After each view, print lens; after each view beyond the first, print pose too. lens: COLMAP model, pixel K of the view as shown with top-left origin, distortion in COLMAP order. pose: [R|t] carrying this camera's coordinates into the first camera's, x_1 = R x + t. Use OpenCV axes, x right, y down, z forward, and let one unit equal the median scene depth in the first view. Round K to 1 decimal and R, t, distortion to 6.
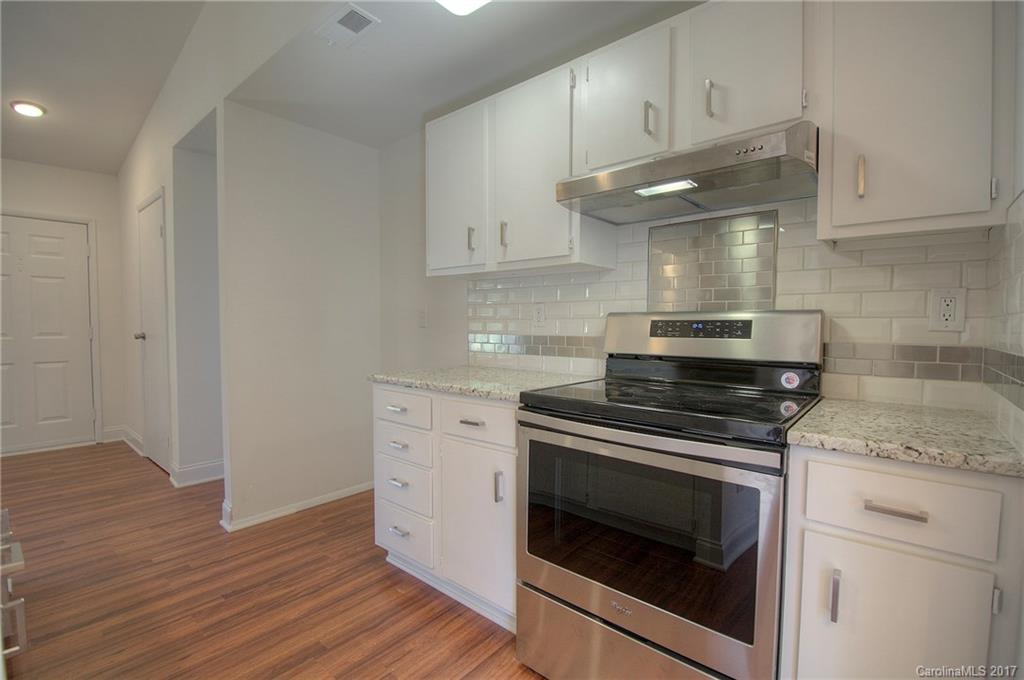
lens RADIAL K [[464.8, 0, 509.5], [0, 464.8, 344.2], [0, 0, 1]] dist [0.001355, -0.012485]
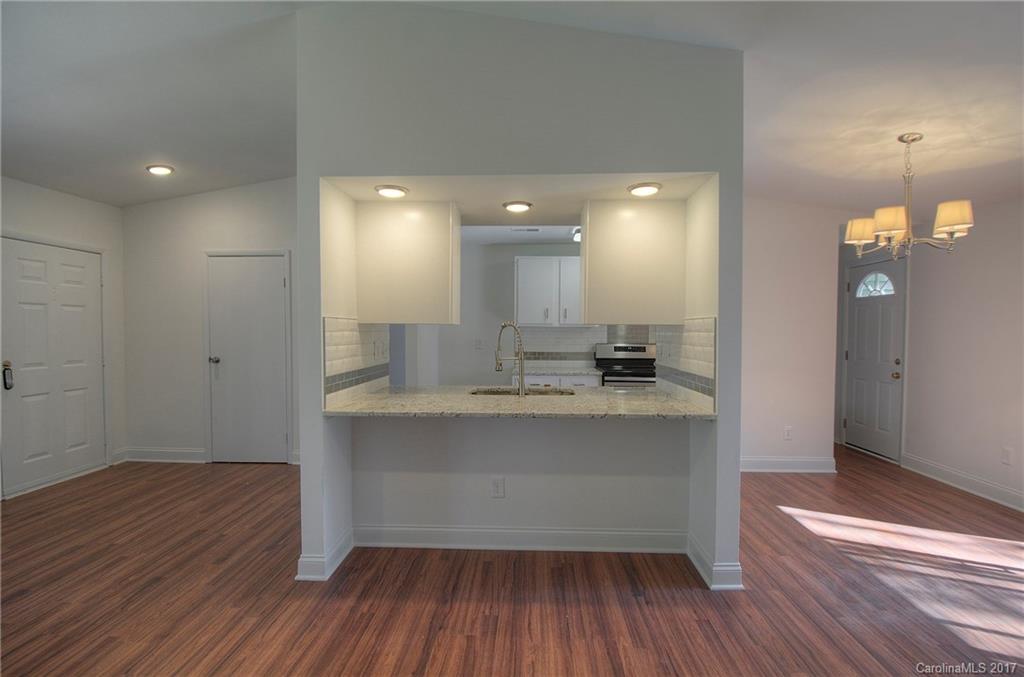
lens RADIAL K [[456.0, 0, 512.0], [0, 456.0, 334.2], [0, 0, 1]] dist [0.002465, -0.011445]
pose [[0.781914, -0.009428, 0.623314, -1.528512], [0.024973, 0.999557, -0.016208, -0.074483], [-0.622885, 0.028240, 0.781803, -0.660683]]
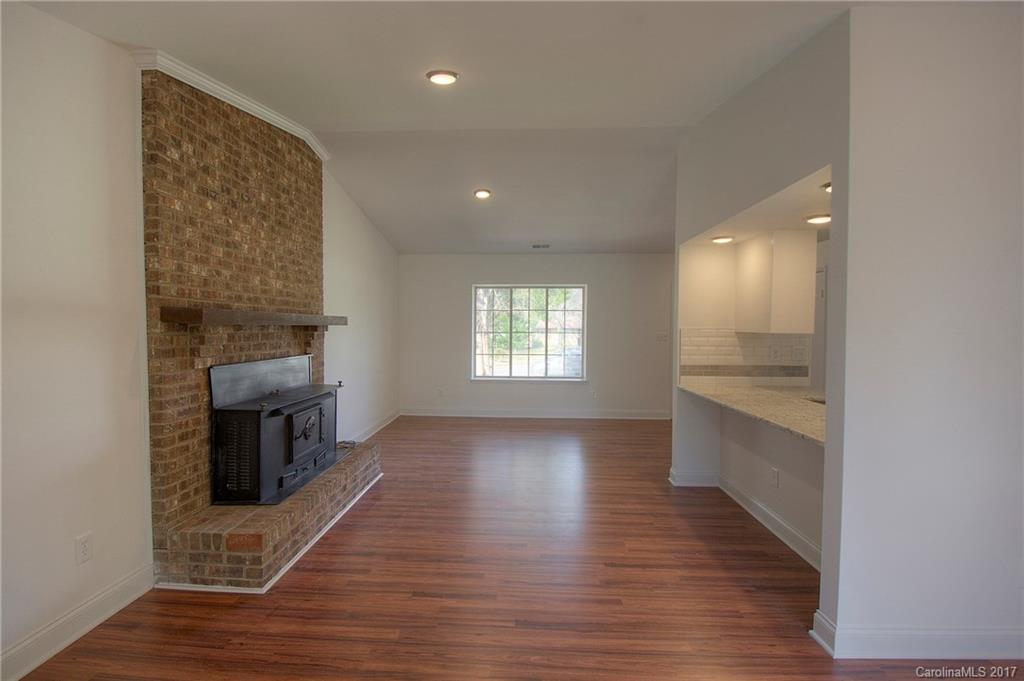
lens RADIAL K [[464.8, 0, 509.5], [0, 464.8, 344.7], [0, 0, 1]] dist [0.001355, -0.012485]
pose [[0.623103, 0.026440, -0.781693, -0.247693], [-0.029582, 0.999510, 0.010227, -0.079479], [0.781580, 0.016752, 0.623580, -1.173897]]
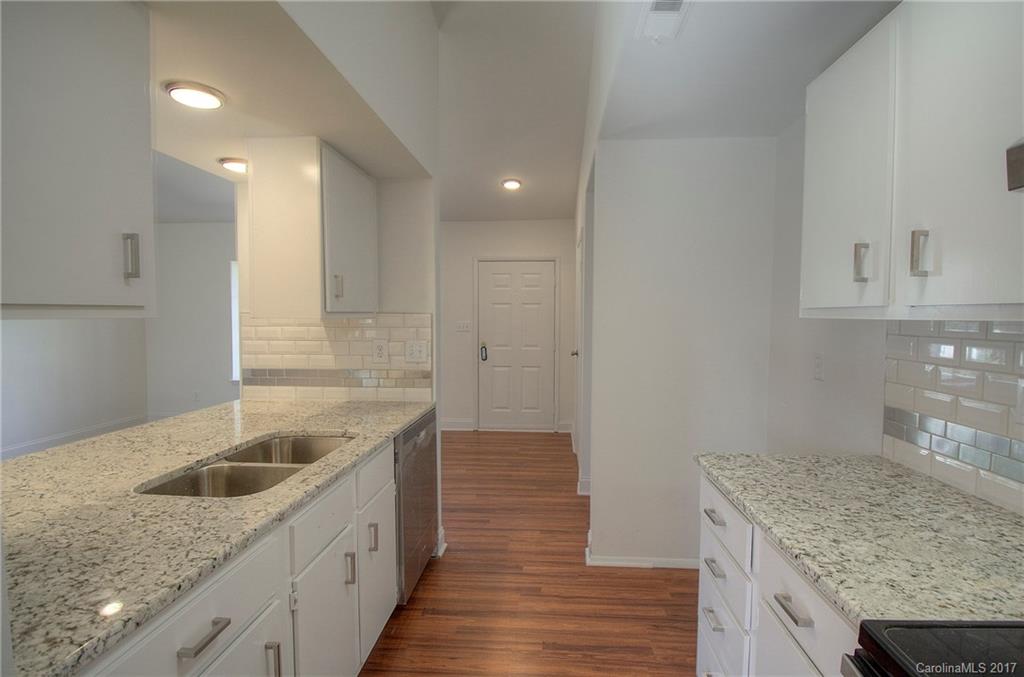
lens RADIAL K [[464.8, 0, 509.5], [0, 464.8, 342.7], [0, 0, 1]] dist [0.001355, -0.012485]
pose [[0.583259, 0.037549, -0.811418, 0.116846], [-0.028052, 0.999266, 0.026078, -0.115002], [0.811802, 0.007552, 0.583885, 0.276504]]
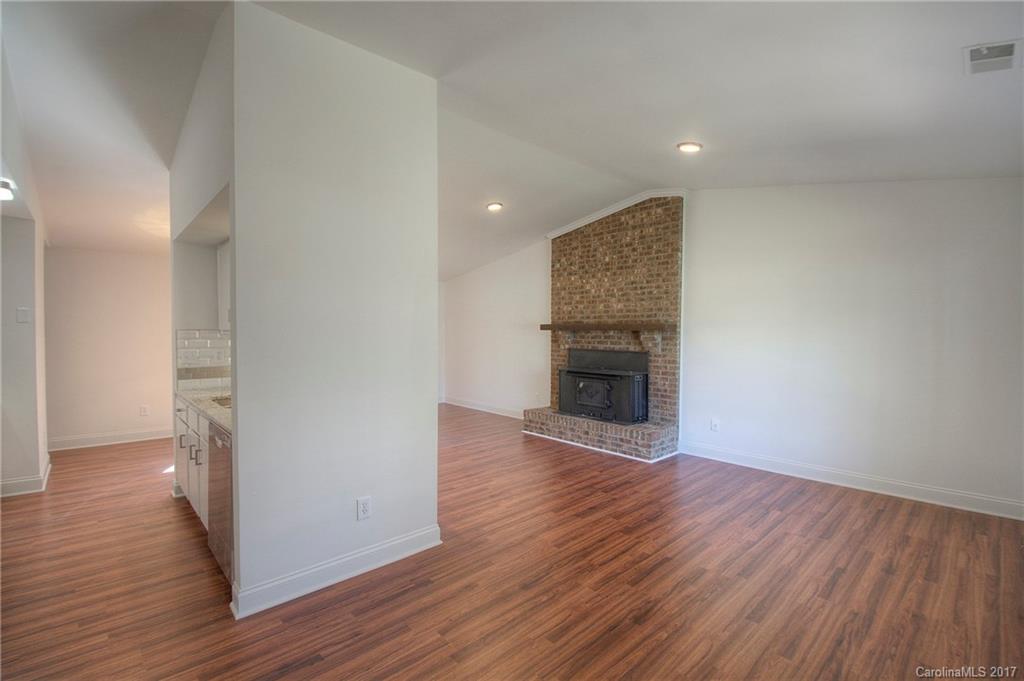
lens RADIAL K [[464.8, 0, 509.5], [0, 464.8, 344.7], [0, 0, 1]] dist [0.001355, -0.012485]
pose [[-0.992971, -0.013602, 0.117570, -1.606716], [-0.005925, 0.997842, 0.065400, -0.188706], [-0.118206, 0.064243, -0.990909, 1.698524]]
